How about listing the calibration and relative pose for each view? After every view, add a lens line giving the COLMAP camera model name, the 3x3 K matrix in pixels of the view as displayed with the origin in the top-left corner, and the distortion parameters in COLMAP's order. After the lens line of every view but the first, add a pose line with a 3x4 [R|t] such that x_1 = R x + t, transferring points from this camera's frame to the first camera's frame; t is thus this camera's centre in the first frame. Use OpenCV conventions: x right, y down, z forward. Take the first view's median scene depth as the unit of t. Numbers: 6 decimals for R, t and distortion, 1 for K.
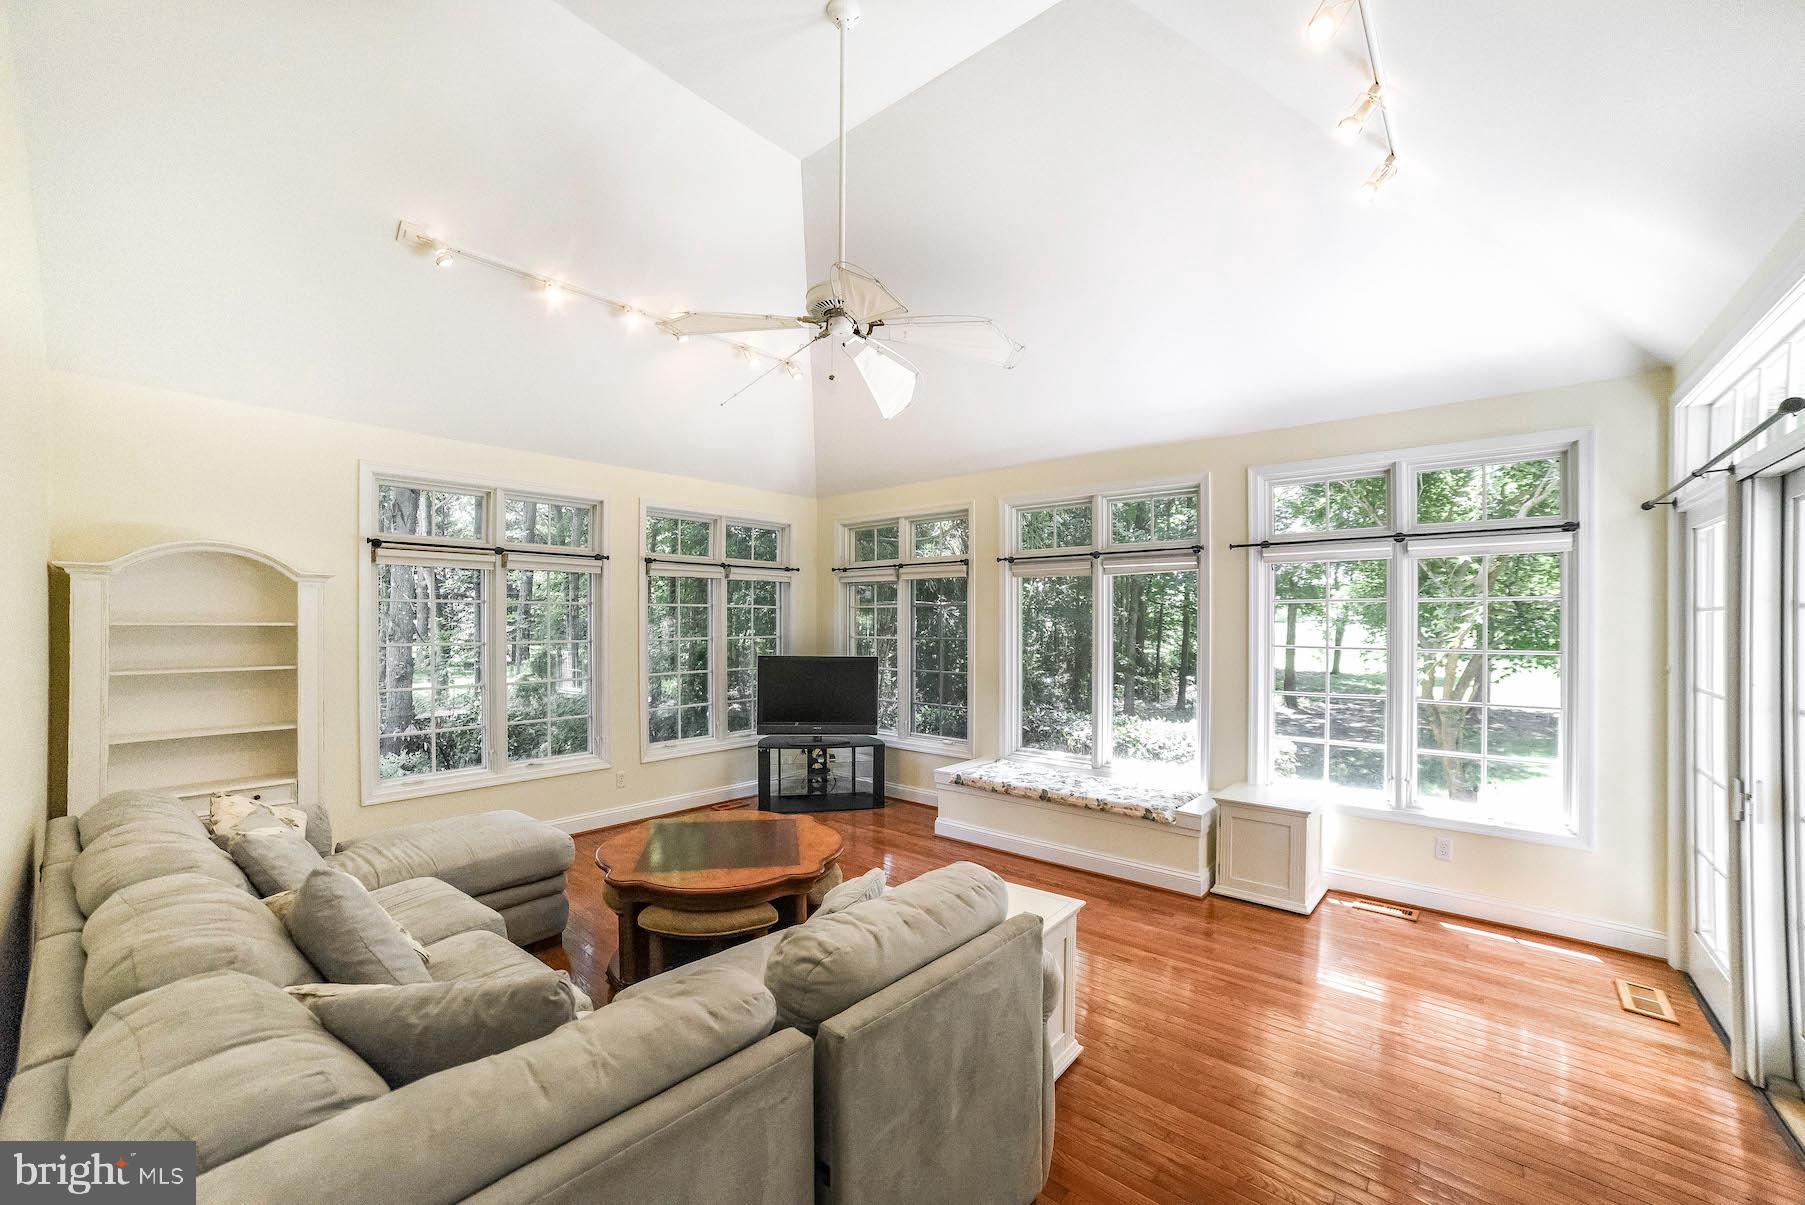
lens RADIAL K [[689.2, 0, 899.3], [0, 689.2, 626.4], [0, 0, 1]] dist [-0.055547, 0.021051]
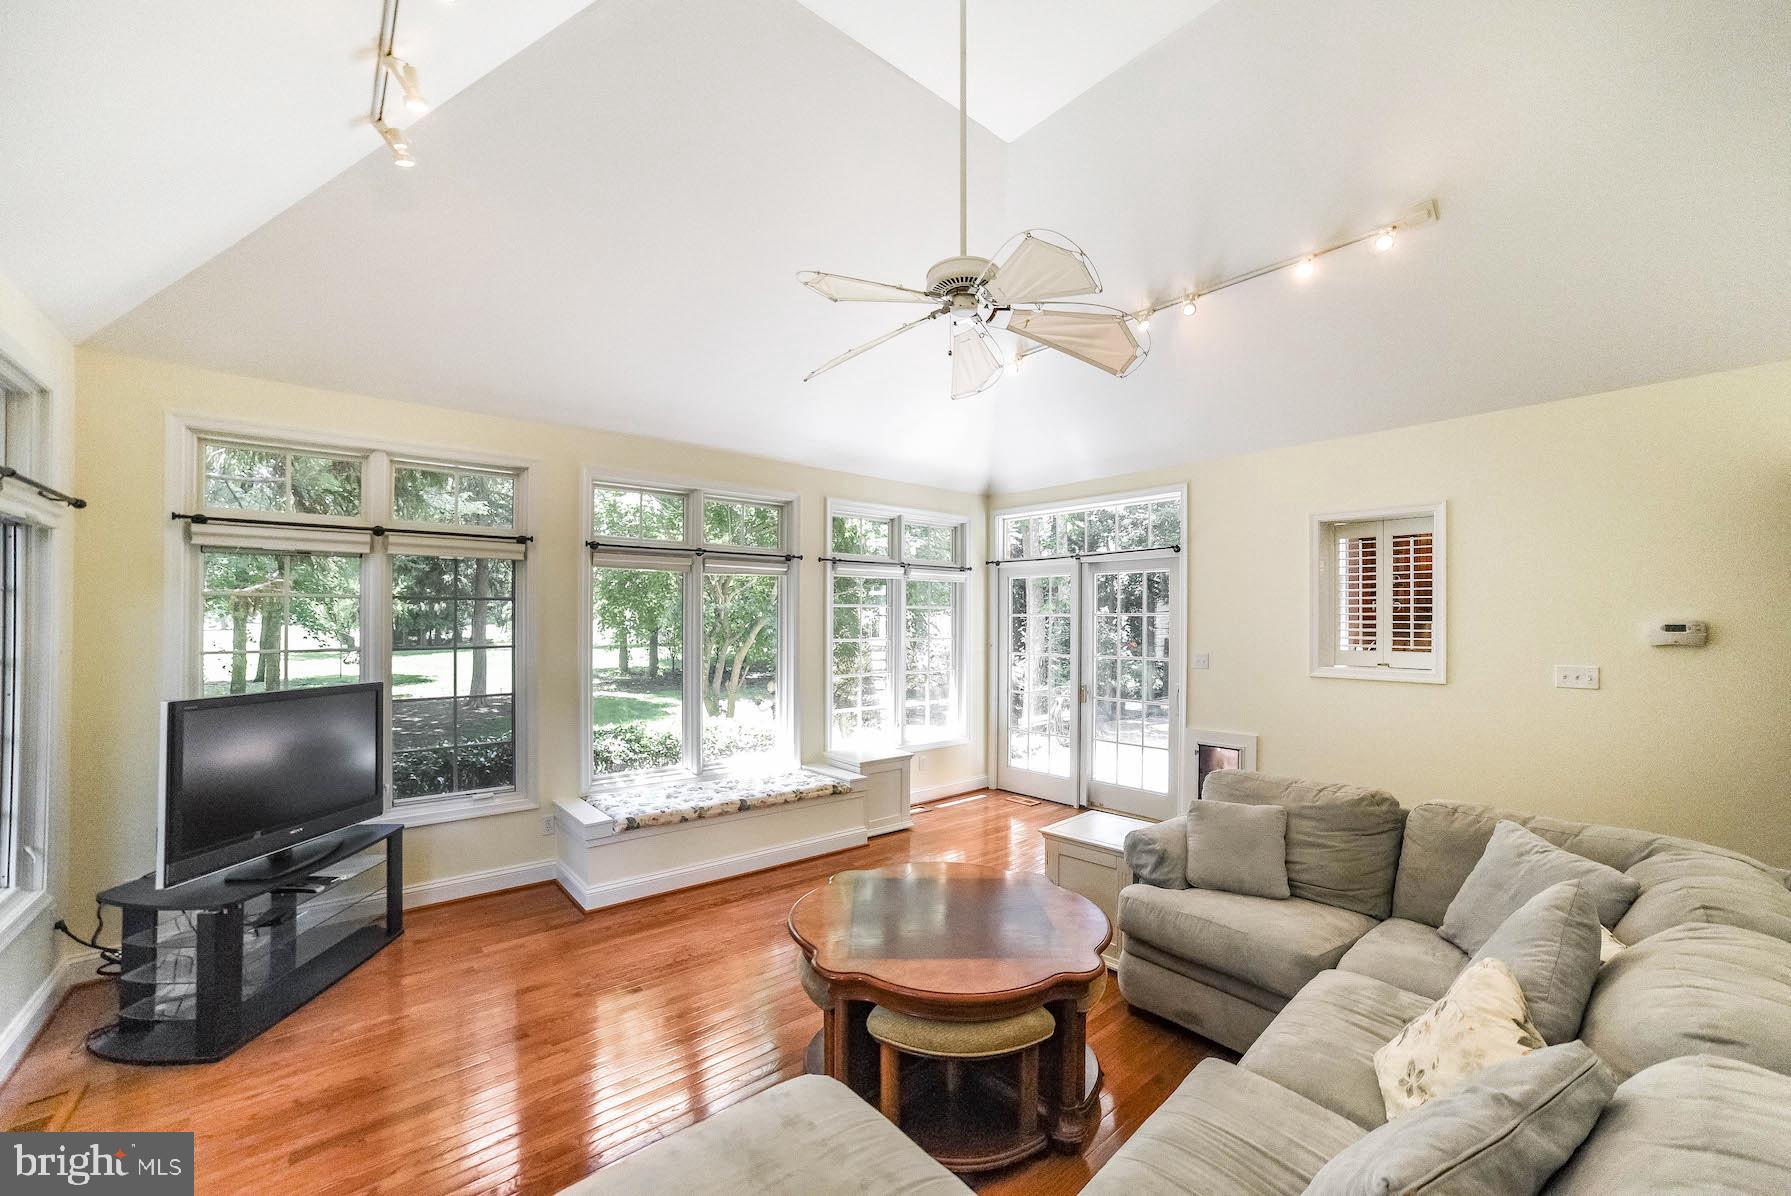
lens RADIAL K [[715.6, 0, 897.3], [0, 715.6, 617.2], [0, 0, 1]] dist [-0.078085, 0.033608]
pose [[0.181197, -0.001222, 0.983446, -0.718314], [0.002865, 0.999996, 0.000715, -0.014498], [-0.983443, 0.002688, 0.181199, 0.610571]]
